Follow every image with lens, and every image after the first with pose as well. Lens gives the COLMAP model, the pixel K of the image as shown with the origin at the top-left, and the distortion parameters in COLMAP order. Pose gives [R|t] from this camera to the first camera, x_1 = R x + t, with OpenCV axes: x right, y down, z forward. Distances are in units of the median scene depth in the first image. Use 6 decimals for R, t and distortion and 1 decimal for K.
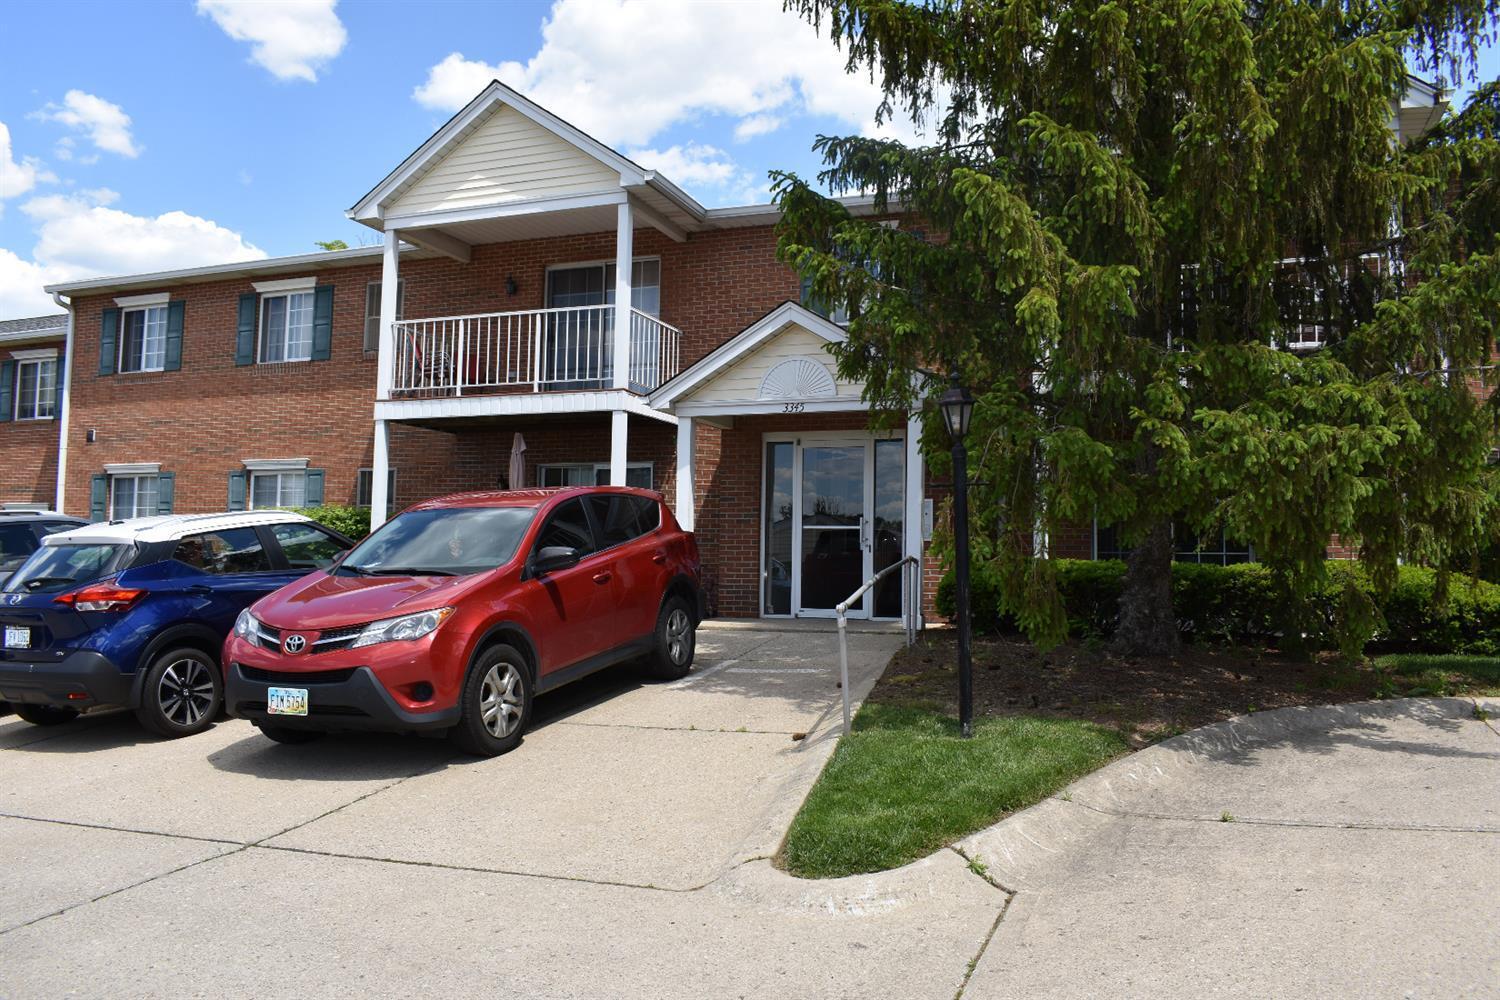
lens RADIAL K [[1186.6, 0, 752.0], [0, 1186.6, 497.8], [0, 0, 1]] dist [-0.091140, 0.009573]
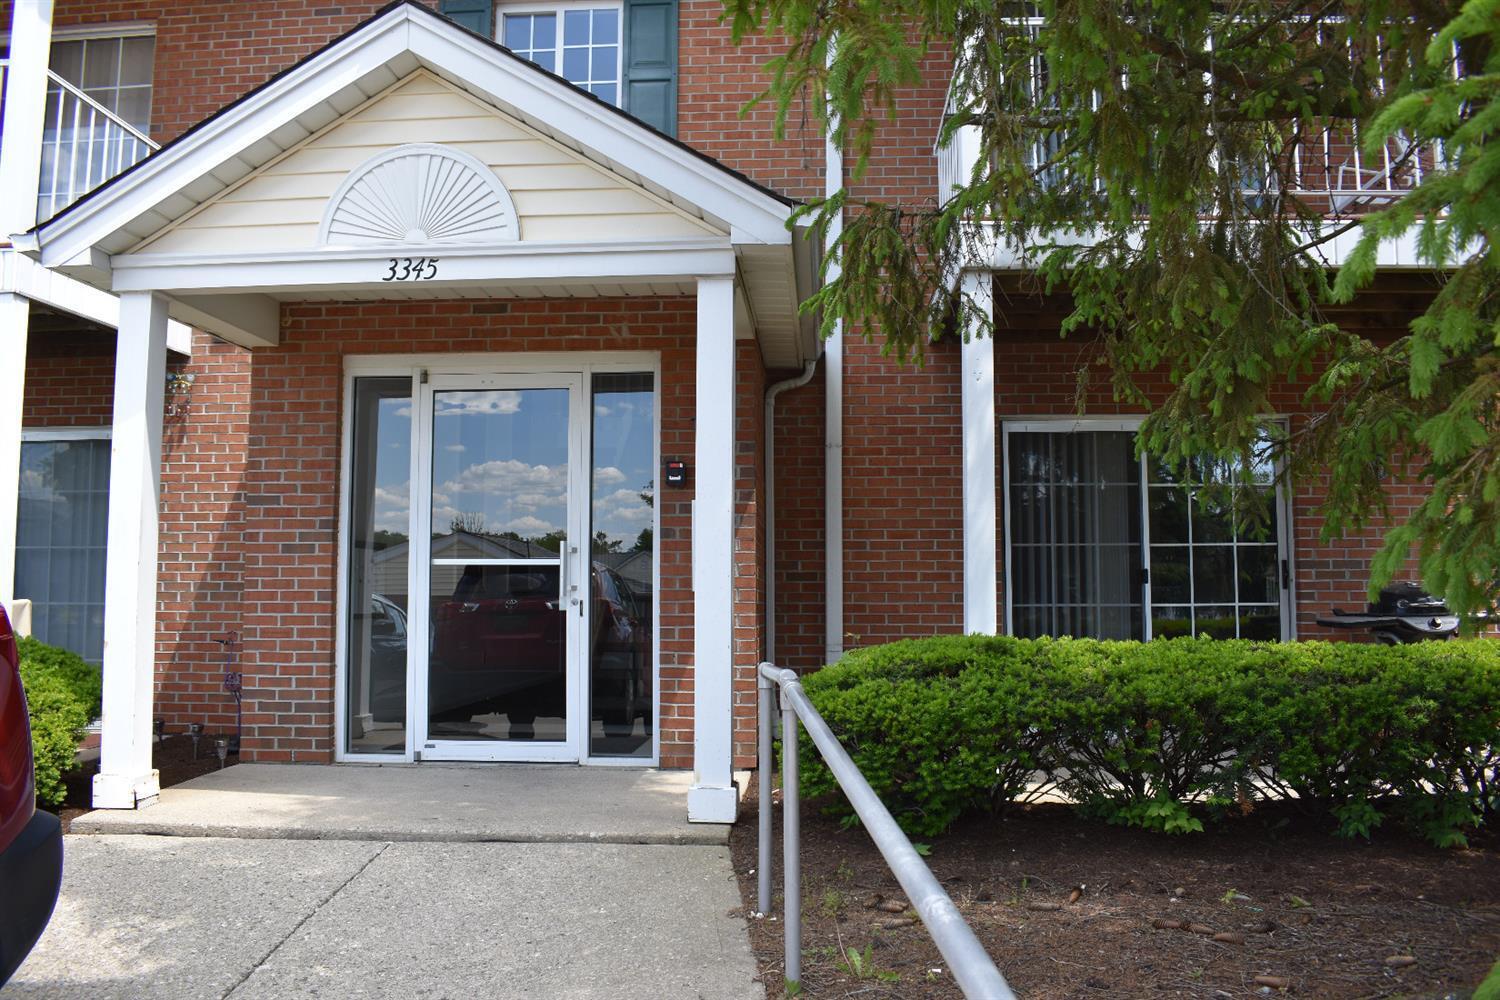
lens RADIAL K [[1186.6, 0, 750.9], [0, 1186.6, 497.3], [0, 0, 1]] dist [-0.091140, 0.009573]
pose [[0.953312, 0.006921, 0.301908, 0.022548], [-0.002967, 0.999904, -0.013552, 0.005598], [-0.301972, 0.012023, 0.953241, 0.526835]]
